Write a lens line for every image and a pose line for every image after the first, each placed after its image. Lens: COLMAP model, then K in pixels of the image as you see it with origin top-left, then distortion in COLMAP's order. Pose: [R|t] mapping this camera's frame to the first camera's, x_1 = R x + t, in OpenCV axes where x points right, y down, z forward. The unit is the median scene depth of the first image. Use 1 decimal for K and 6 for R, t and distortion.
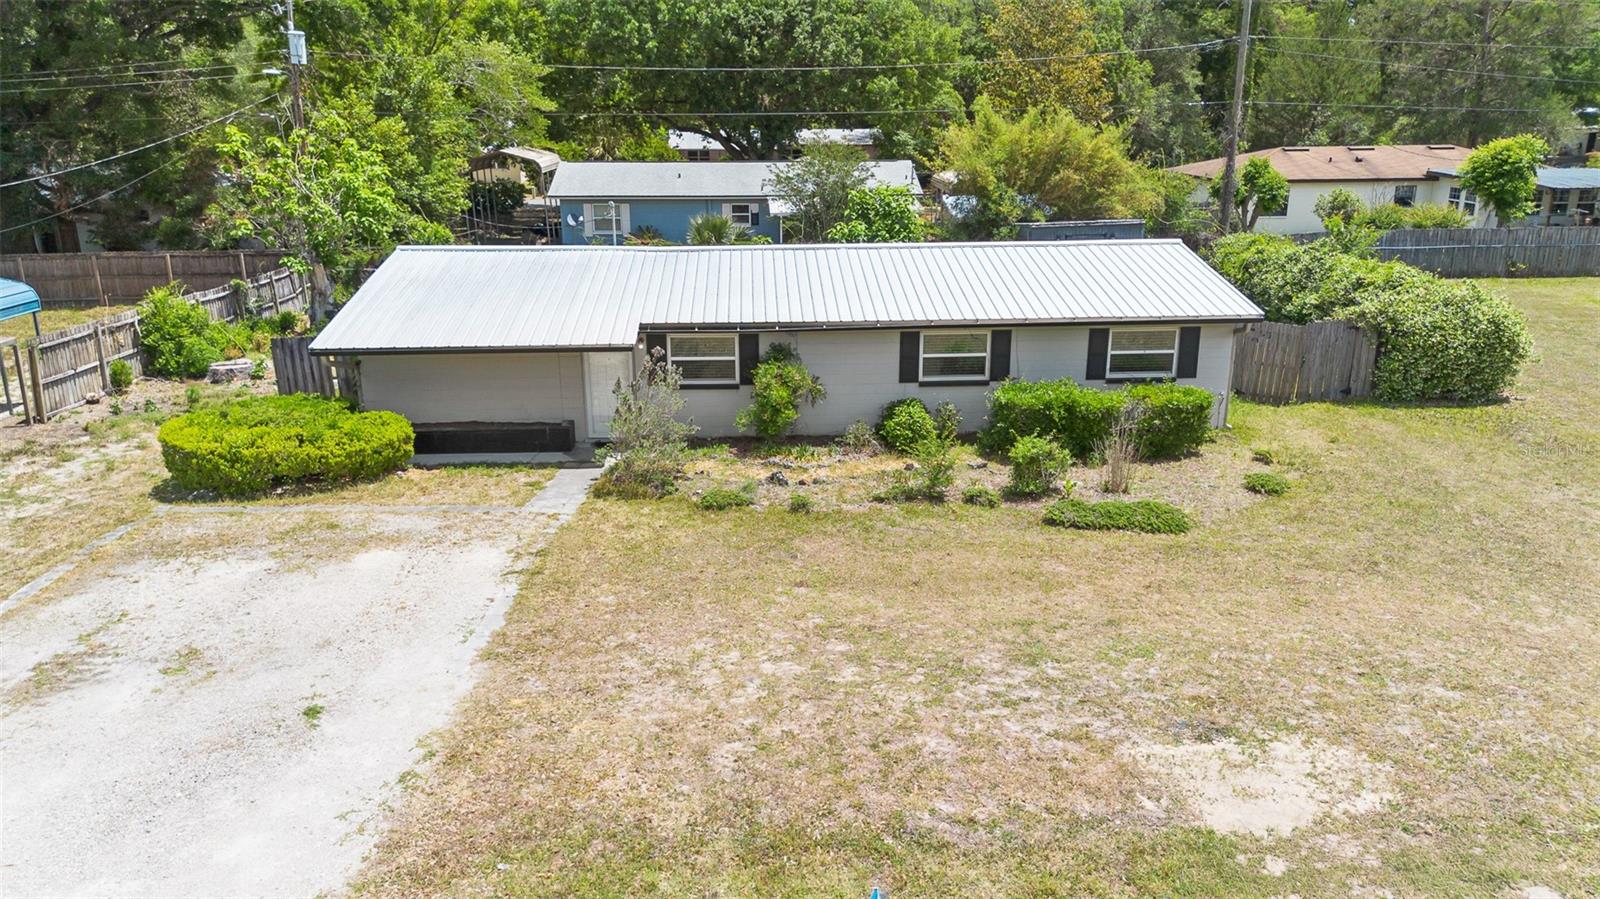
lens RADIAL K [[1142.9, 0, 797.7], [0, 1142.9, 430.5], [0, 0, 1]] dist [0.066125, -0.073991]
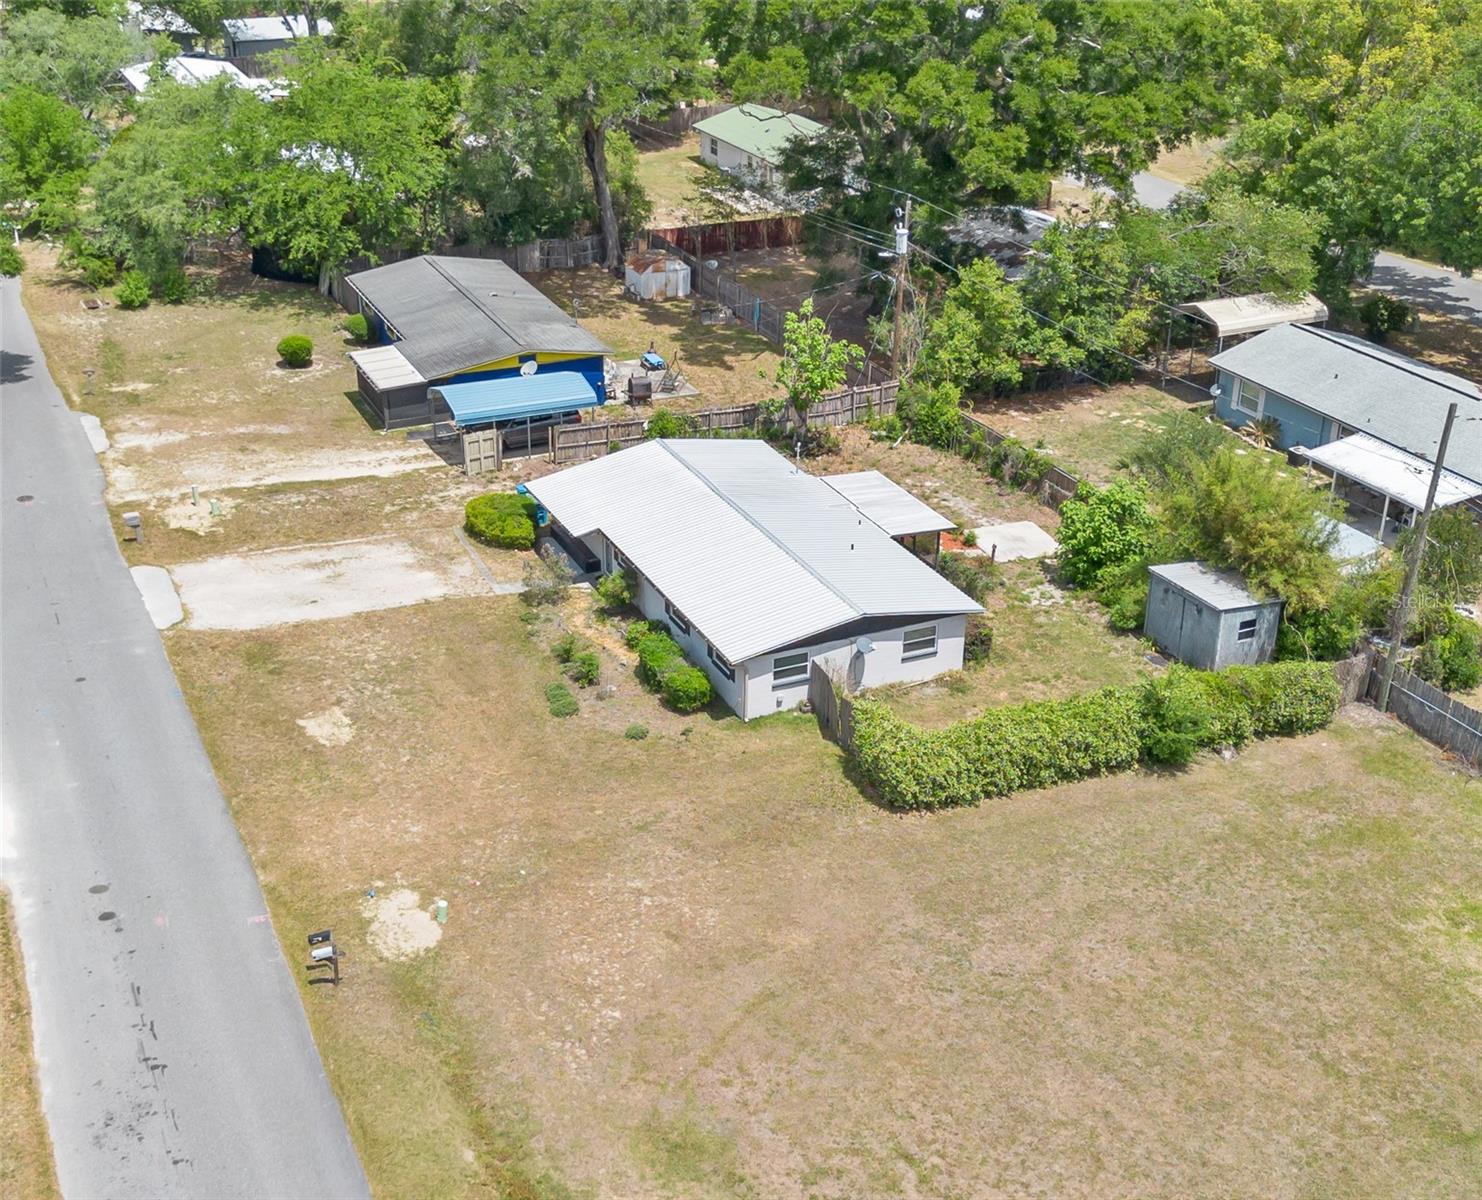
lens RADIAL K [[1813.3, 0, 711.8], [0, 1813.3, 600.3], [0, 0, 1]] dist [0.135816, -0.327664]
pose [[0.376487, 0.408419, -0.831536, 2.533102], [-0.261716, 0.907905, 0.327434, -1.033700], [0.888686, 0.094351, 0.448704, -0.225742]]
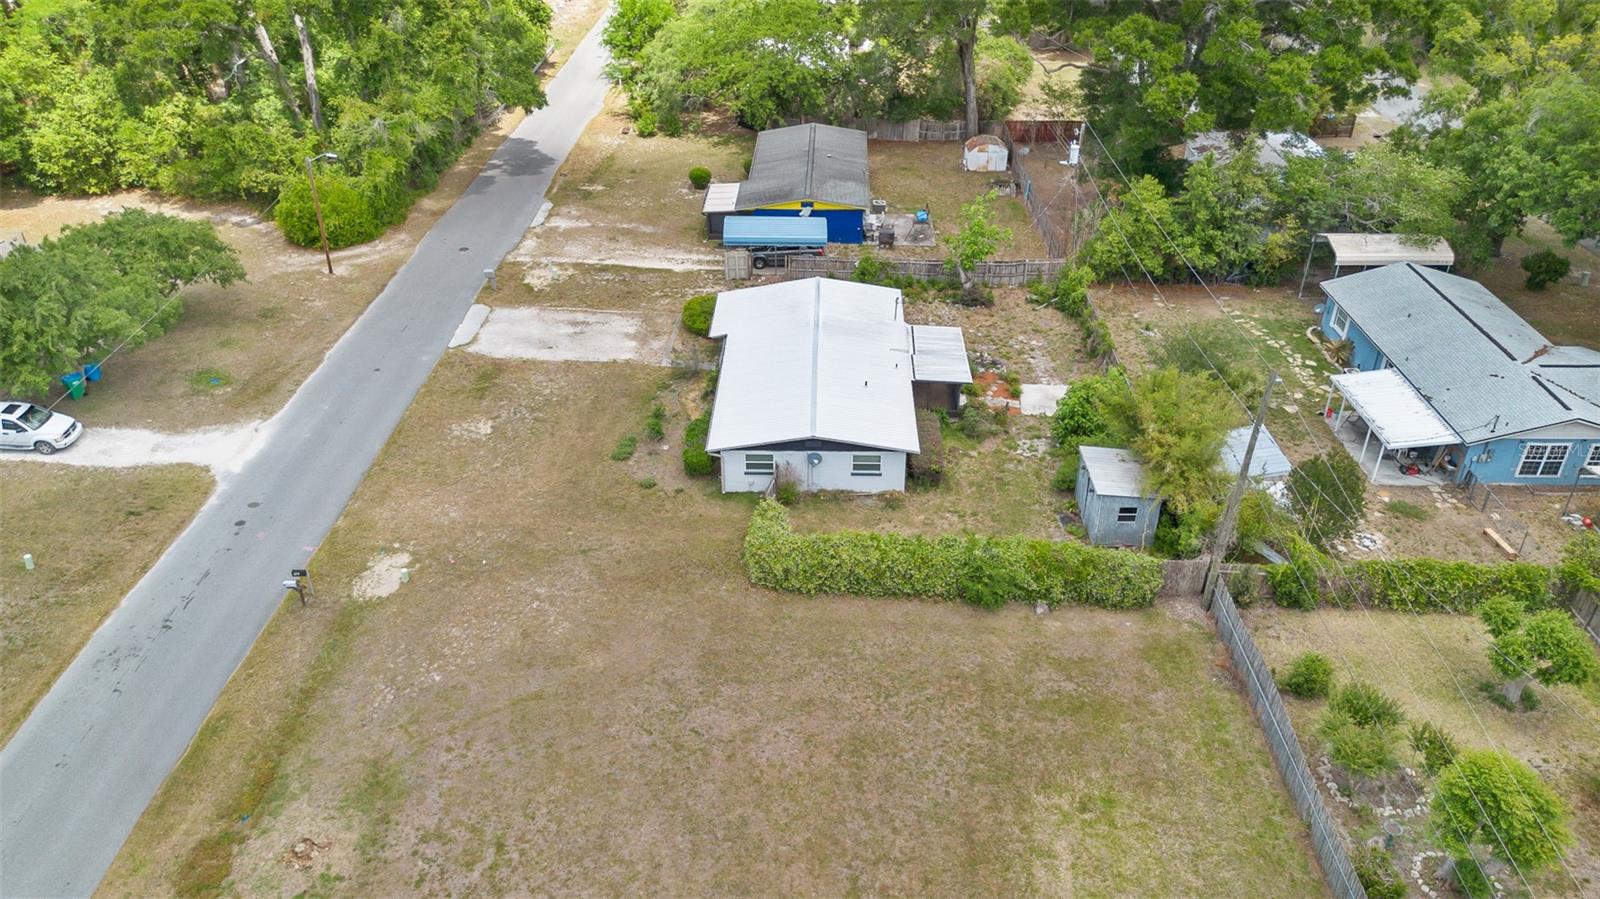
lens RADIAL K [[1142.9, 0, 797.7], [0, 1142.9, 430.5], [0, 0, 1]] dist [0.066125, -0.073991]
pose [[-0.065530, 0.517733, -0.853029, 2.328313], [-0.268091, 0.814301, 0.514822, -1.367840], [0.961162, 0.262426, 0.085439, 0.956363]]
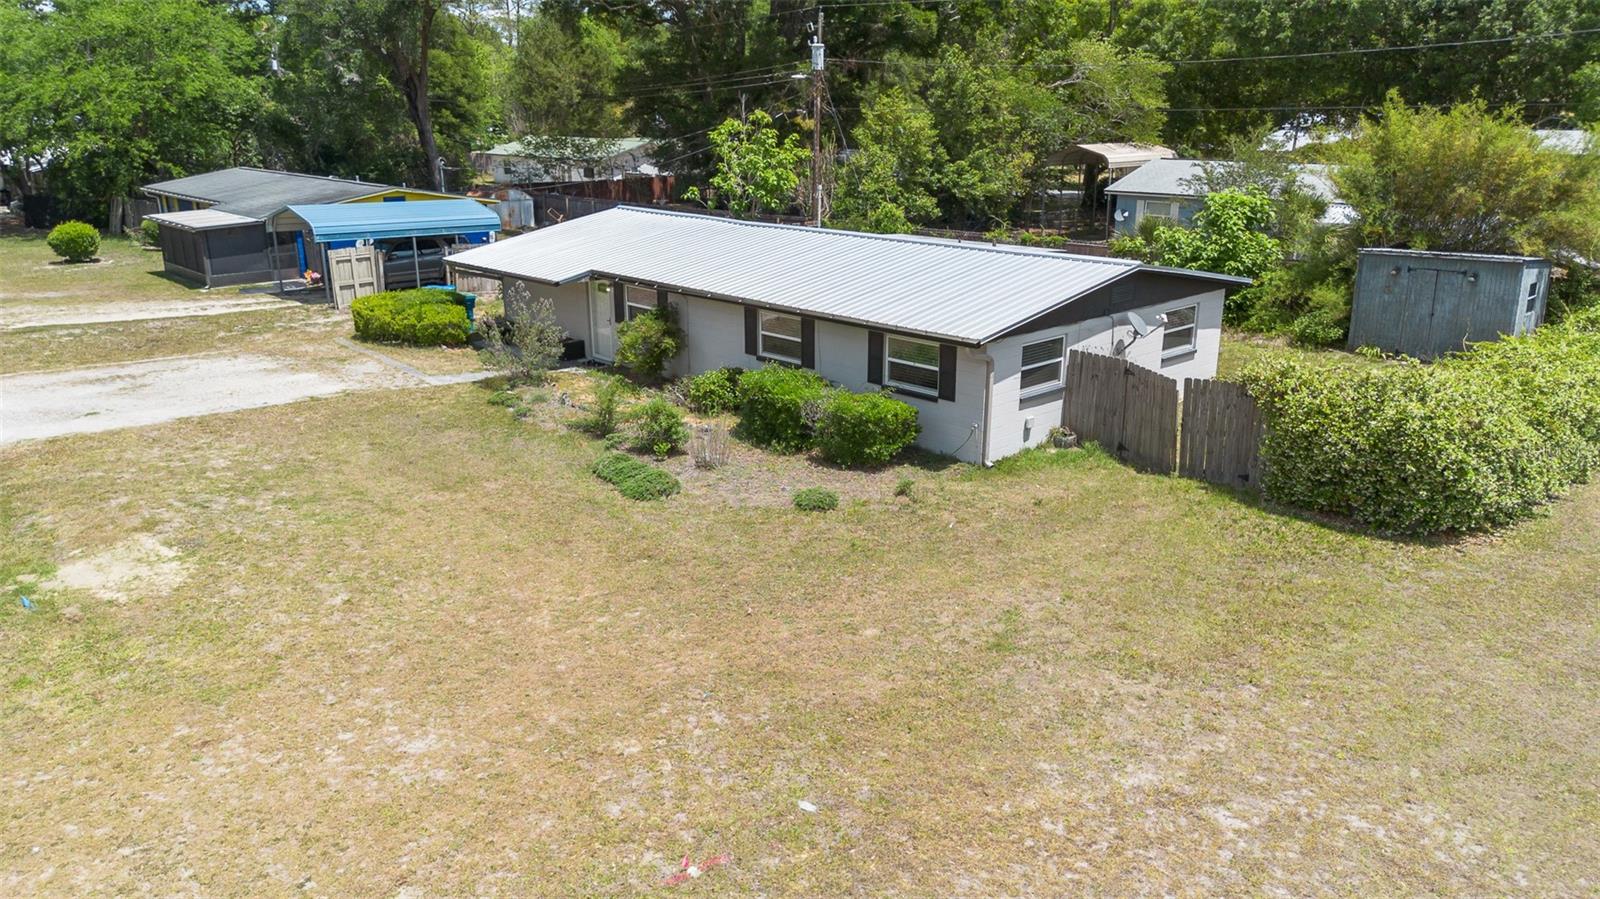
lens RADIAL K [[1142.9, 0, 797.7], [0, 1142.9, 430.5], [0, 0, 1]] dist [0.066125, -0.073991]
pose [[0.652945, 0.210710, -0.727505, 0.955190], [-0.208932, 0.973363, 0.094400, -0.085756], [0.728018, 0.090361, 0.679577, 0.298264]]
